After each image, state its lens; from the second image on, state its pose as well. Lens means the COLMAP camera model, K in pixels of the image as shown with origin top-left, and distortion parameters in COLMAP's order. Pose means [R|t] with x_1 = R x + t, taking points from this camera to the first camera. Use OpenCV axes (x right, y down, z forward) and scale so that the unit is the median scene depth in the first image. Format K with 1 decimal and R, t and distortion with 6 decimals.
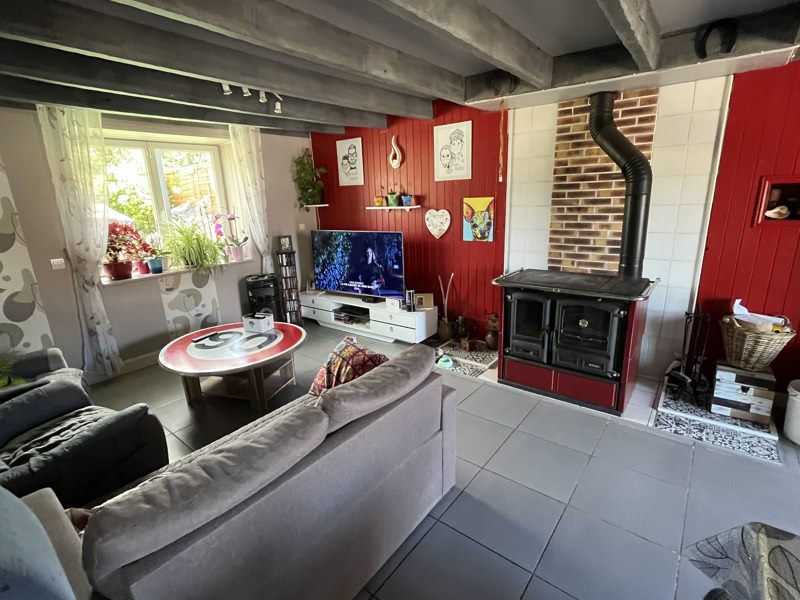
lens RADIAL K [[388.5, 0, 403.5], [0, 388.5, 299.4], [0, 0, 1]] dist [-0.000163, -0.000173]
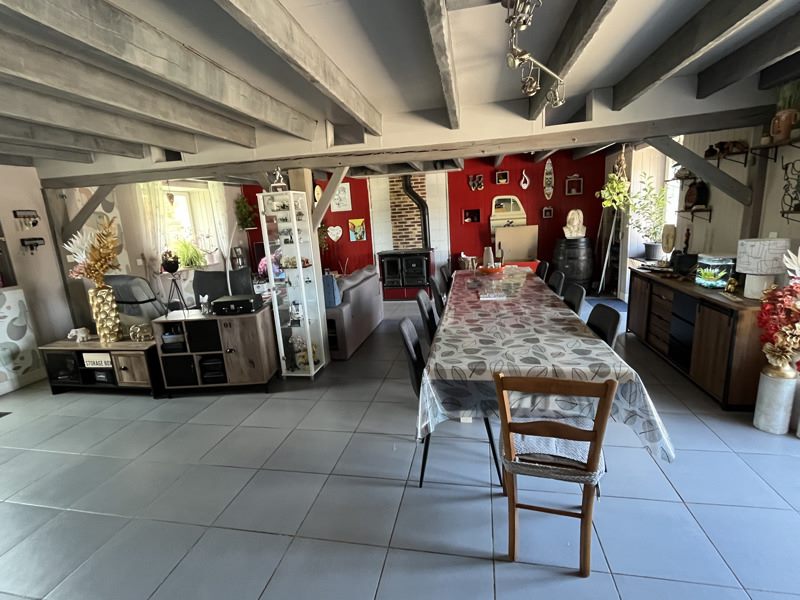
lens RADIAL K [[388.5, 0, 397.6], [0, 388.5, 299.8], [0, 0, 1]] dist [-0.000163, -0.000173]
pose [[0.892253, -0.116990, 0.436116, -0.636272], [0.149587, 0.987897, -0.041033, 0.311429], [-0.426037, 0.101849, 0.898955, -1.010349]]
